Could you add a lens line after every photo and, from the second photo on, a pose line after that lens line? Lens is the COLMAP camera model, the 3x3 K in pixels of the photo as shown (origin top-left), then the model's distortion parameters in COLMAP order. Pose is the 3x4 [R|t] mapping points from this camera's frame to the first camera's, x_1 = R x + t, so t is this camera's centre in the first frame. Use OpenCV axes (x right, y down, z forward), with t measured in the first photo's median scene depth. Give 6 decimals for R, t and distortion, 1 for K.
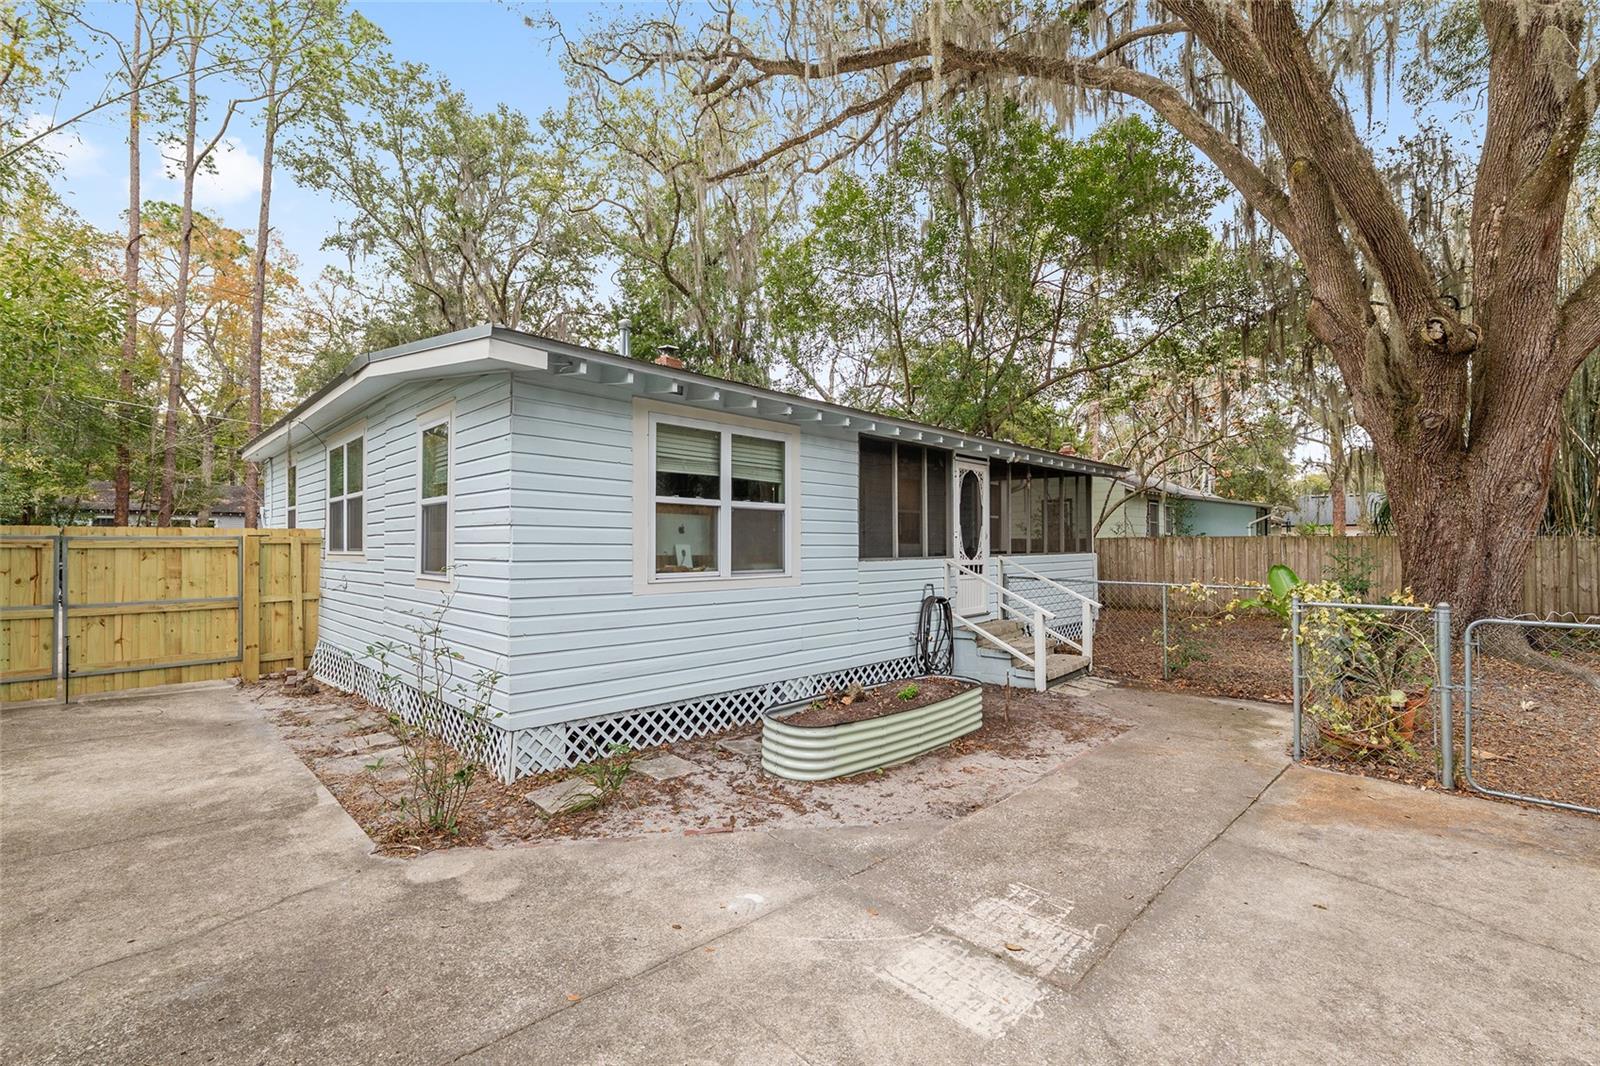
lens RADIAL K [[686.9, 0, 800.6], [0, 686.9, 535.8], [0, 0, 1]] dist [-0.009316, -0.000196]
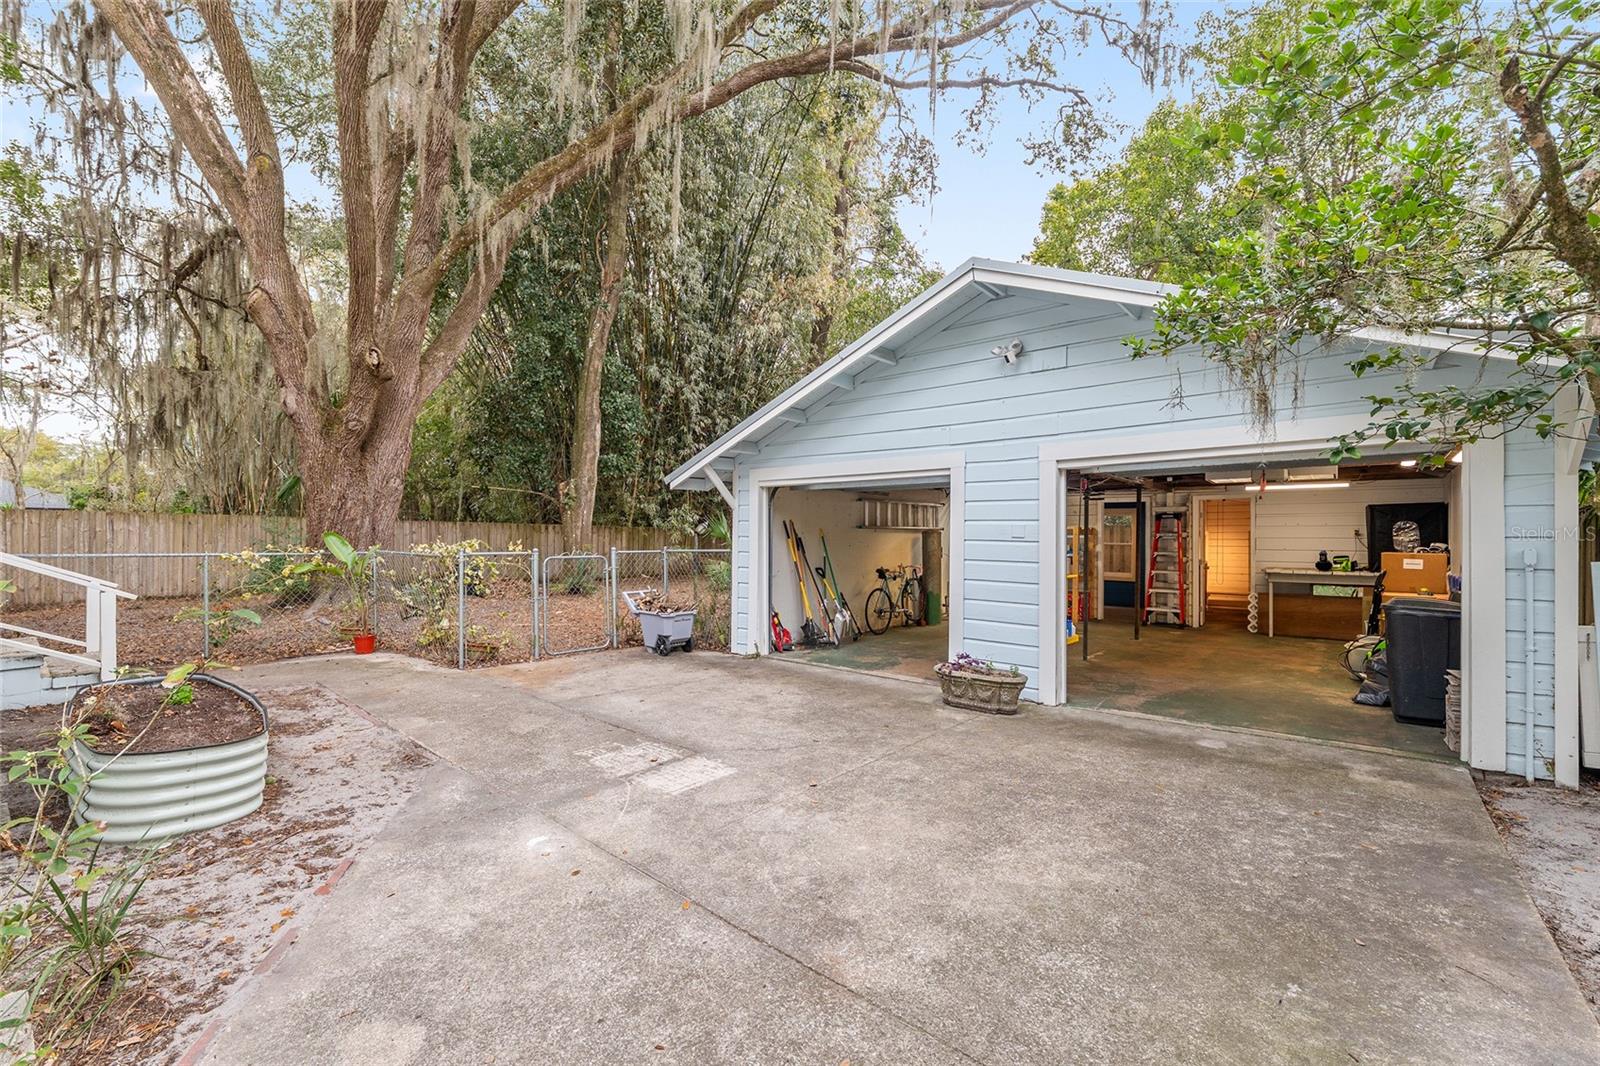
lens RADIAL K [[669.9, 0, 803.9], [0, 669.9, 538.6], [0, 0, 1]] dist [-0.016506, 0.000017]
pose [[-0.109557, 0.000811, 0.993980, -0.843651], [-0.016352, 0.999863, -0.002618, 0.075936], [-0.993846, -0.016540, -0.109529, 0.587941]]
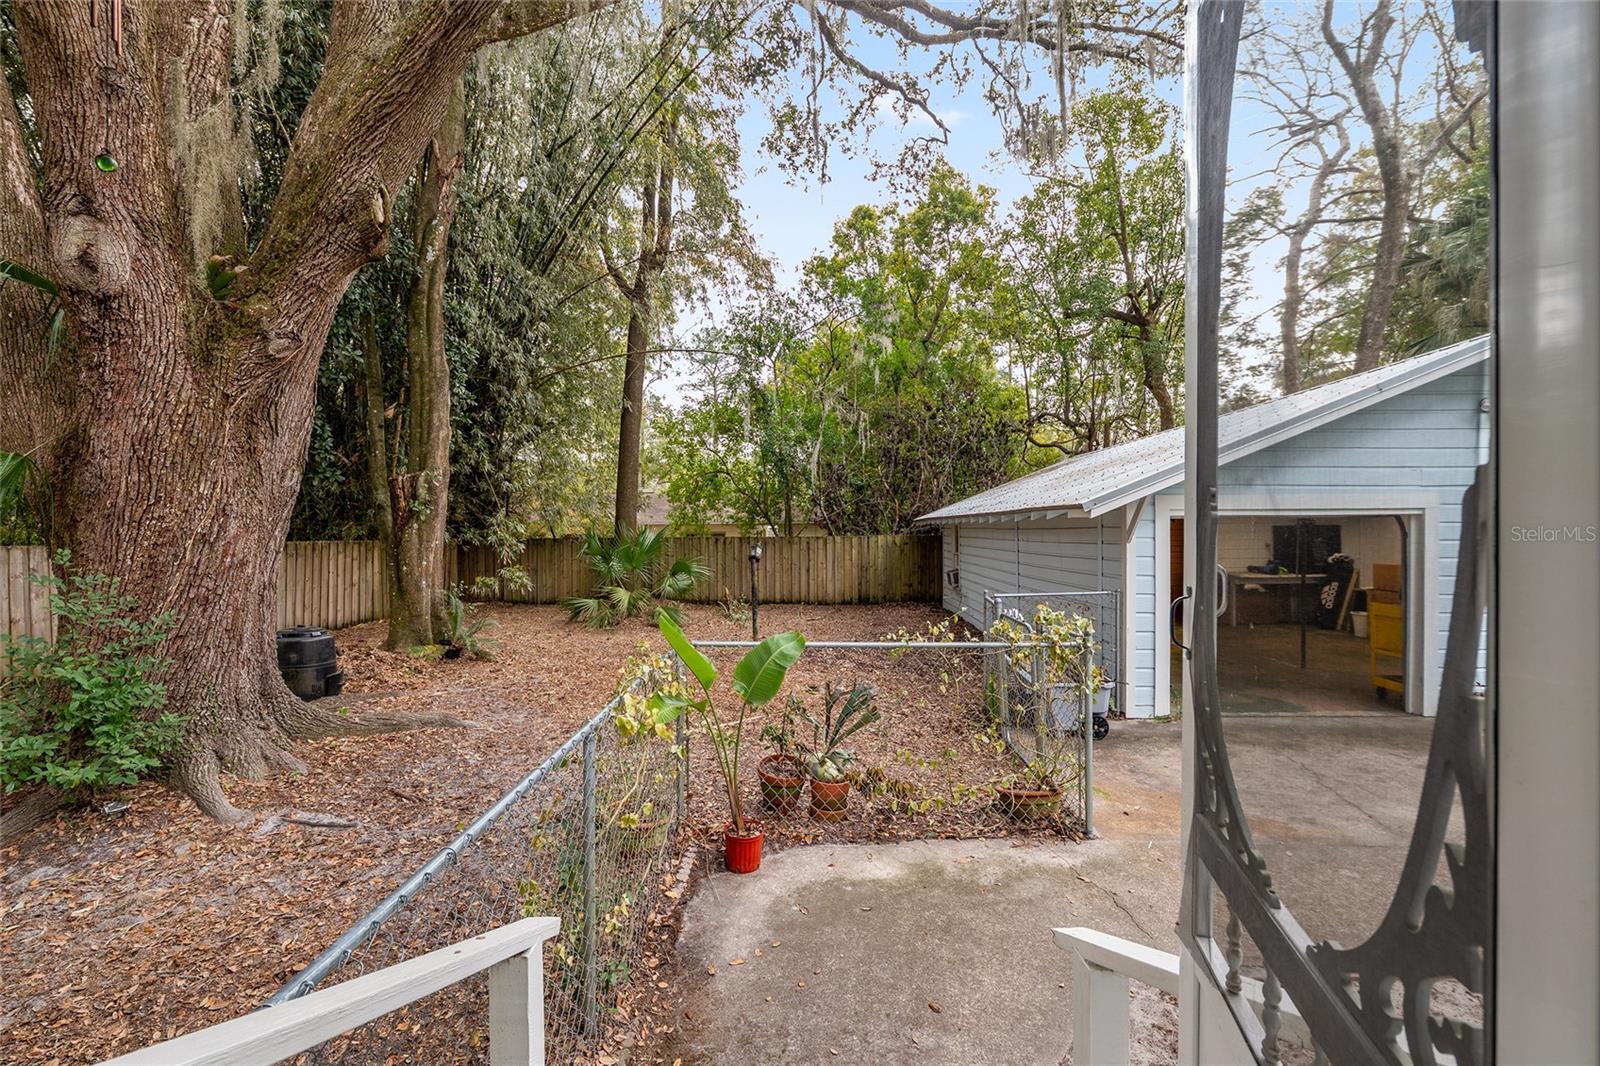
lens RADIAL K [[669.9, 0, 798.6], [0, 669.9, 527.3], [0, 0, 1]] dist [-0.016506, 0.000017]
pose [[-0.681099, 0.006316, 0.732164, 0.492140], [-0.005588, 0.999889, -0.013824, -0.029538], [-0.732170, -0.013507, -0.680988, 2.147645]]
